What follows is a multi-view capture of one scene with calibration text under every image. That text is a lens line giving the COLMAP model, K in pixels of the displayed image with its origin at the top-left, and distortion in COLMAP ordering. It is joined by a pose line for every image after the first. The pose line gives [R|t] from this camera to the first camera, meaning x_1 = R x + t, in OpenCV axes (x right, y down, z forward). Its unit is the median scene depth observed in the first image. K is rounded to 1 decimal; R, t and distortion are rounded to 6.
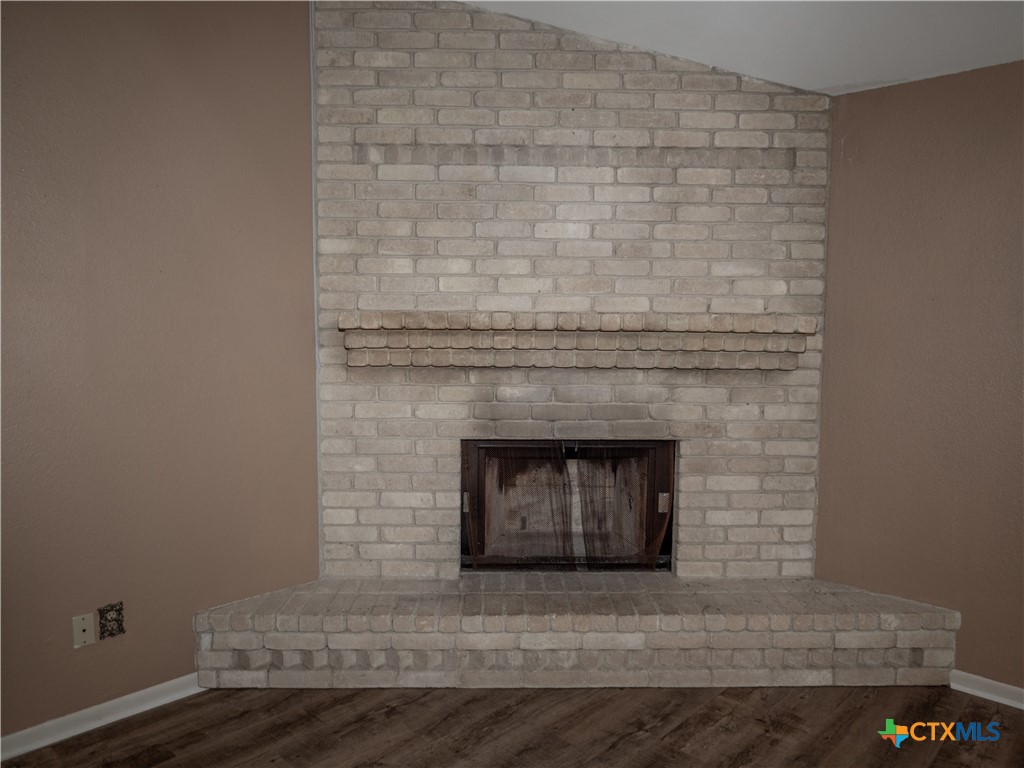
lens RADIAL K [[740.2, 0, 516.4], [0, 740.2, 386.6], [0, 0, 1]] dist [-0.020807, 0.003395]
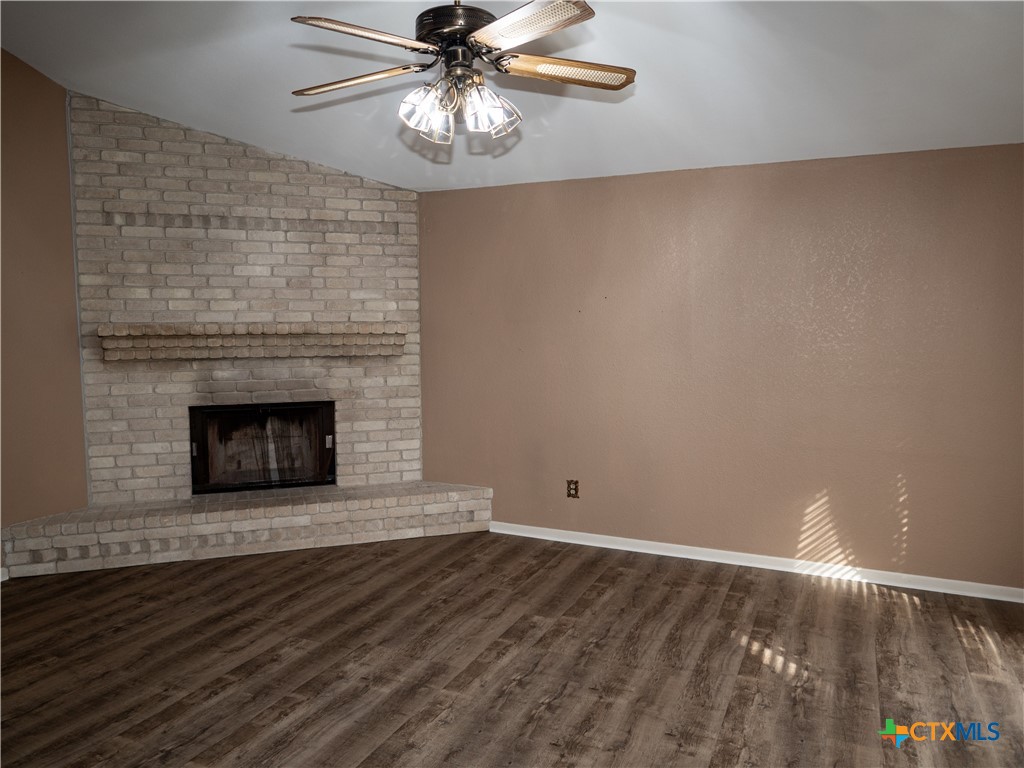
lens RADIAL K [[740.2, 0, 512.2], [0, 740.2, 383.5], [0, 0, 1]] dist [-0.020807, 0.003395]
pose [[0.951348, -0.037055, 0.305883, 0.099728], [0.034467, 0.999310, 0.013856, 0.026482], [-0.306185, -0.002639, 0.951968, -0.671061]]
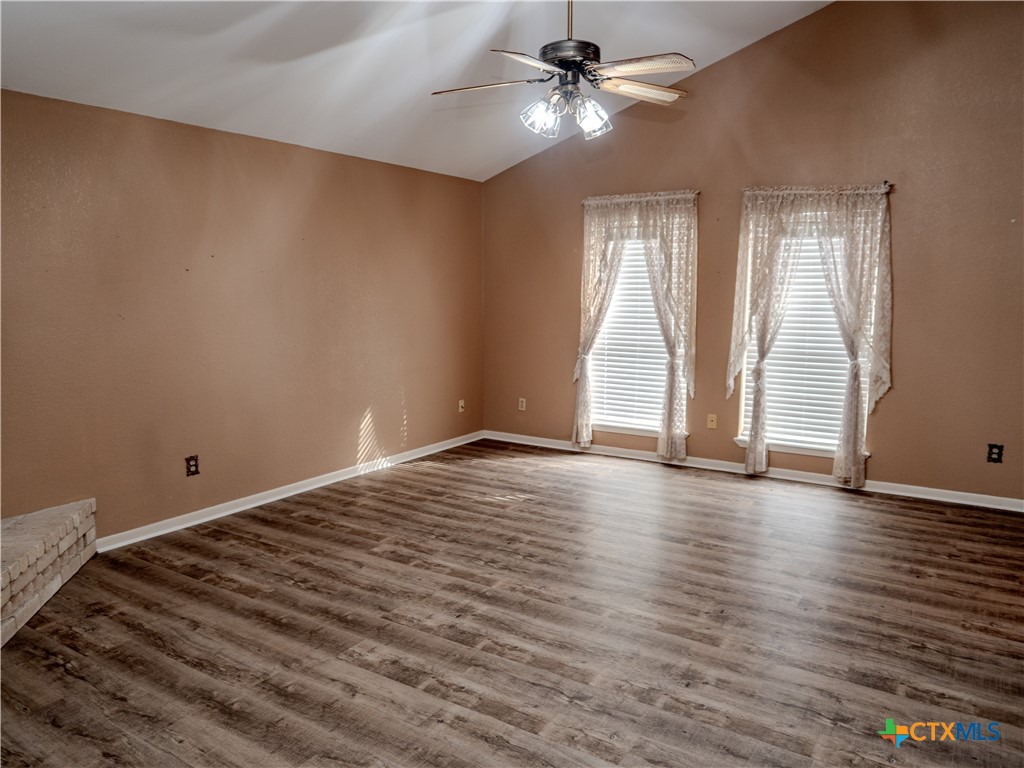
lens RADIAL K [[740.2, 0, 503.4], [0, 740.2, 383.5], [0, 0, 1]] dist [-0.020807, 0.003395]
pose [[-0.171044, -0.134245, 0.976075, -0.786866], [0.084097, 0.985070, 0.150219, -0.045182], [-0.981668, 0.107779, -0.157200, 0.401223]]
